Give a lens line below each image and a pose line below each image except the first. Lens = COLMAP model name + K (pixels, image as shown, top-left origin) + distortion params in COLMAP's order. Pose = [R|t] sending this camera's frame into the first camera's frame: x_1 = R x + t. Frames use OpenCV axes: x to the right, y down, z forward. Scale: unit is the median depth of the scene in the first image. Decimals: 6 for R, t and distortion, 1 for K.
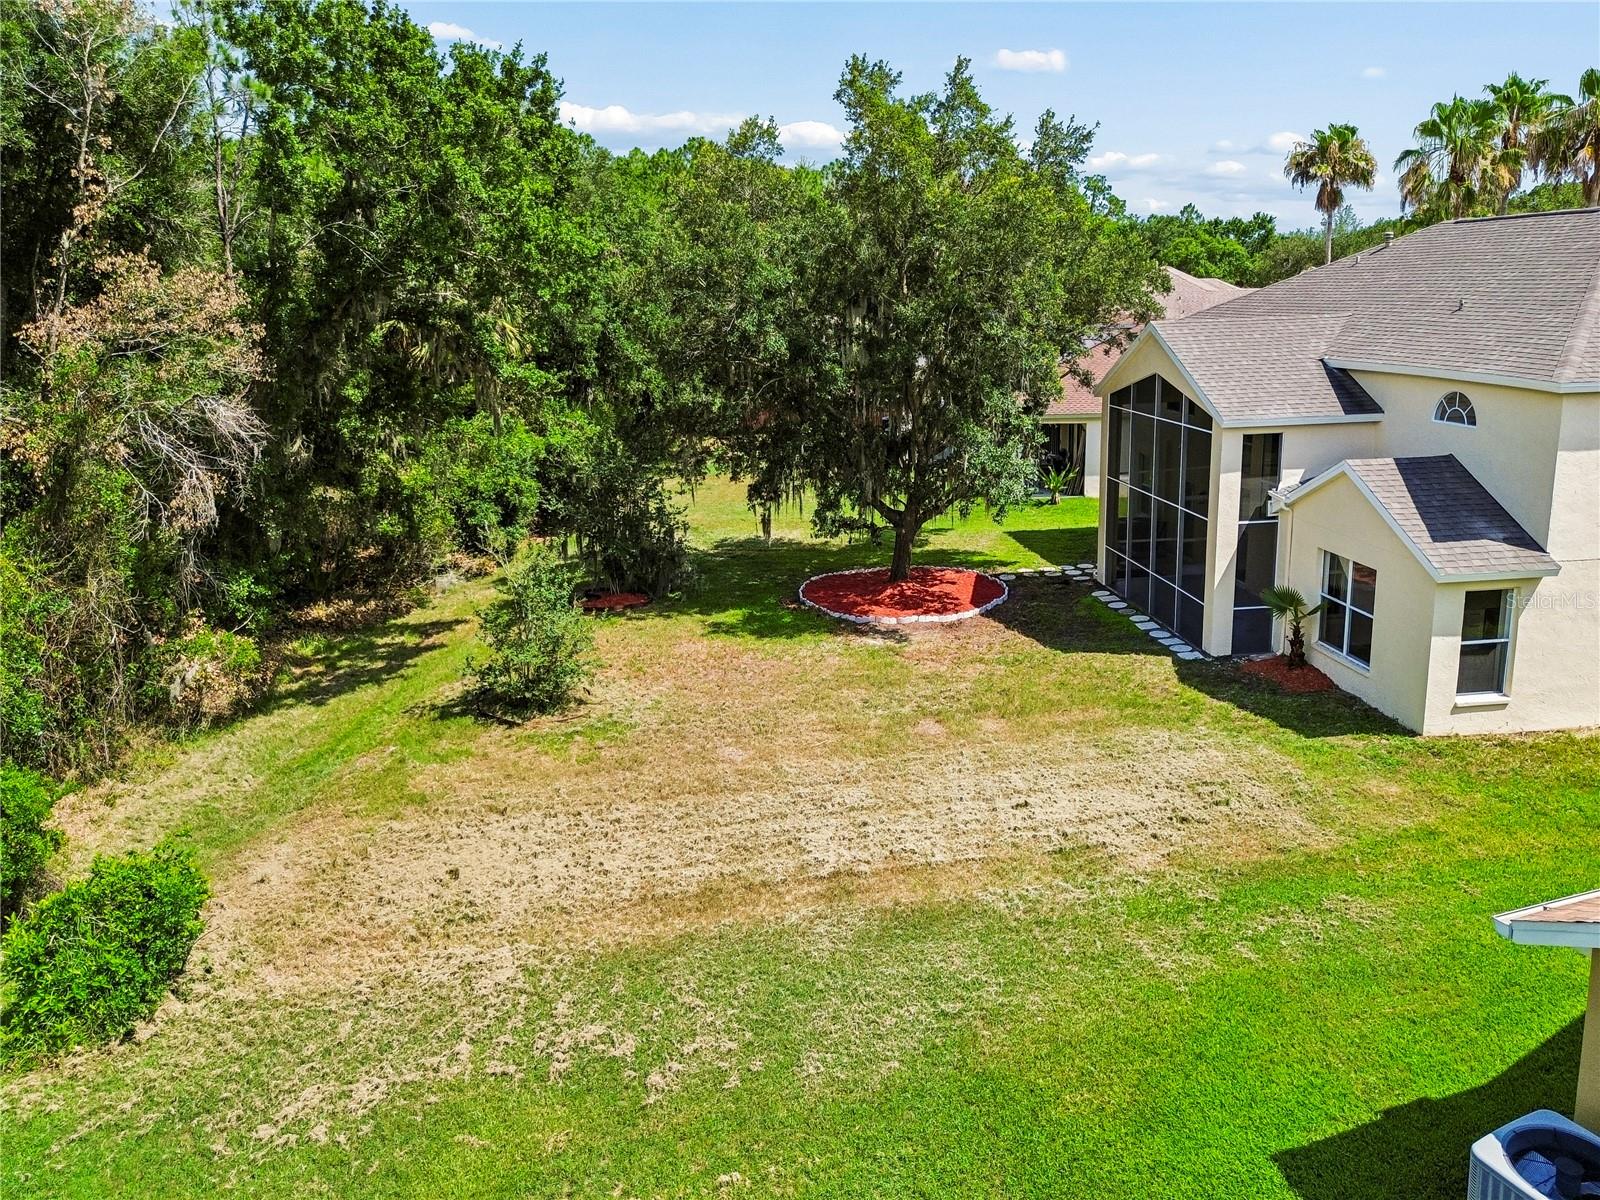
lens RADIAL K [[1156.5, 0, 799.6], [0, 1156.5, 554.4], [0, 0, 1]] dist [0.061760, -0.058701]
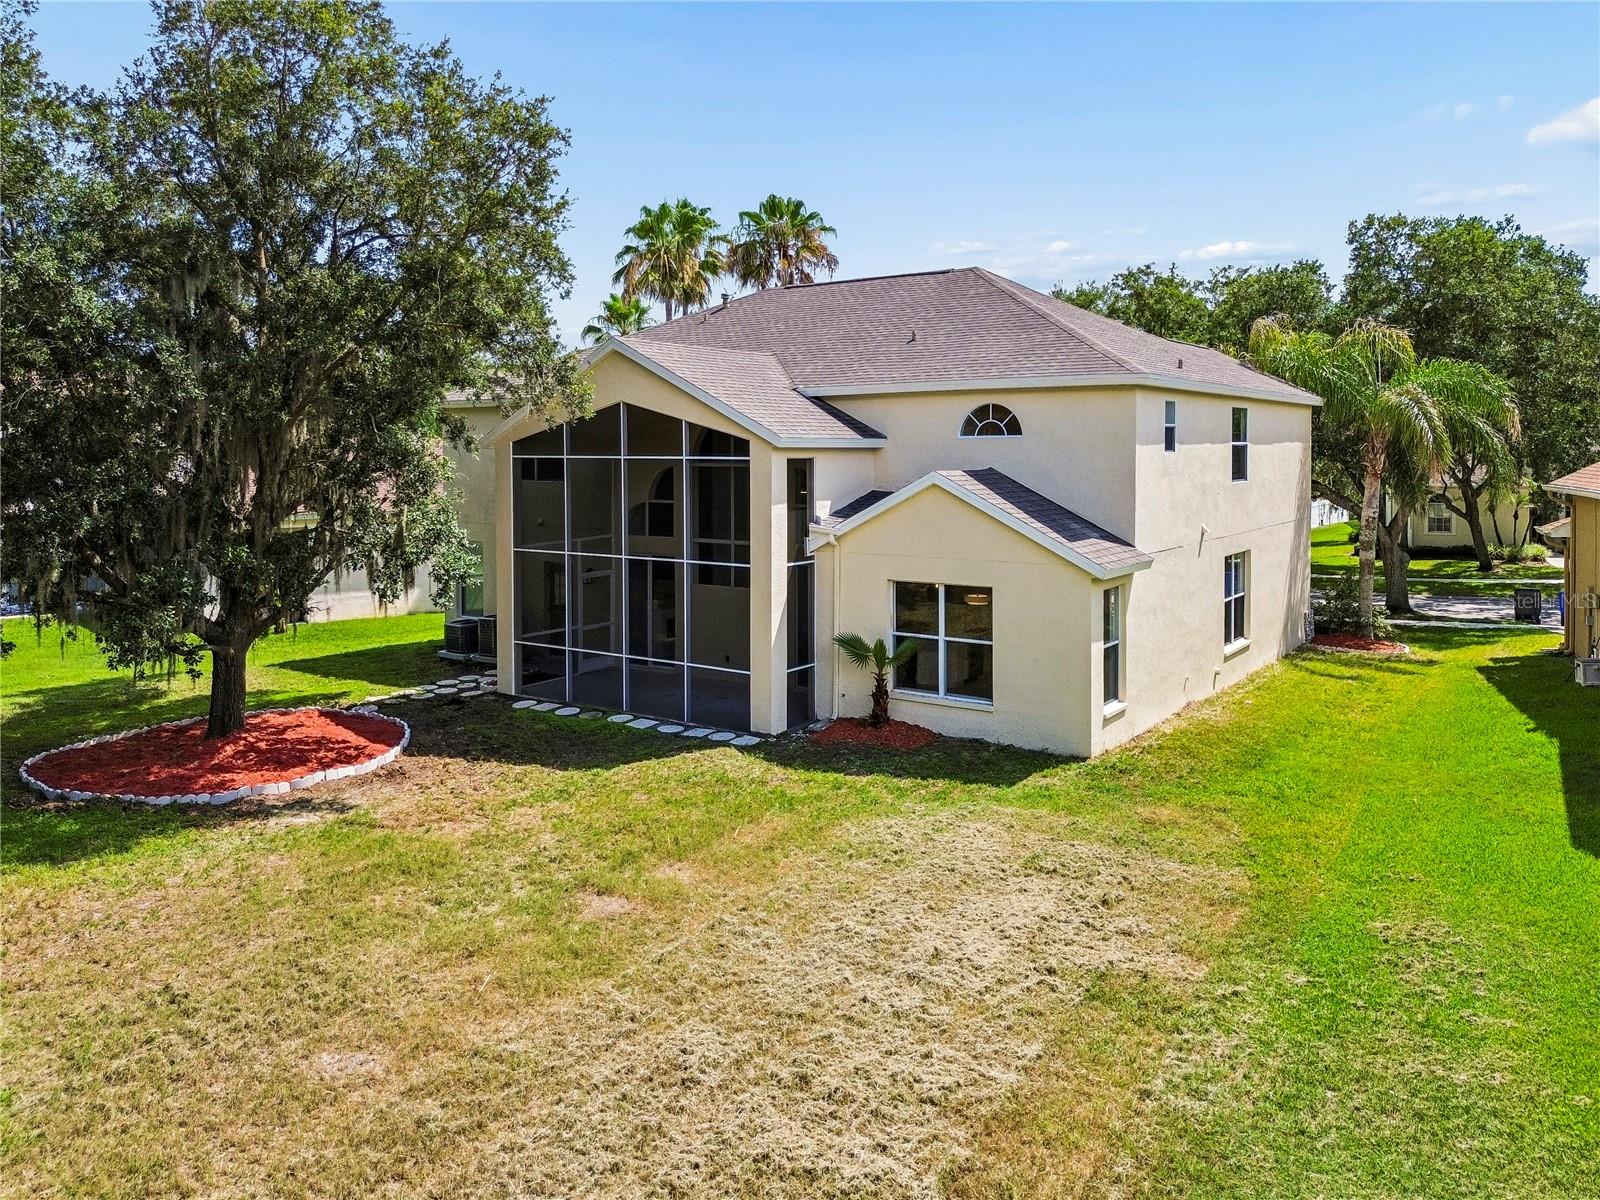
lens RADIAL K [[1179.8, 0, 809.2], [0, 1179.8, 477.4], [0, 0, 1]] dist [0.061759, -0.051268]
pose [[0.660636, 0.008489, 0.750658, -0.269814], [0.149192, 0.978506, -0.142367, 0.037892], [-0.735732, 0.206045, 0.645170, 0.477928]]
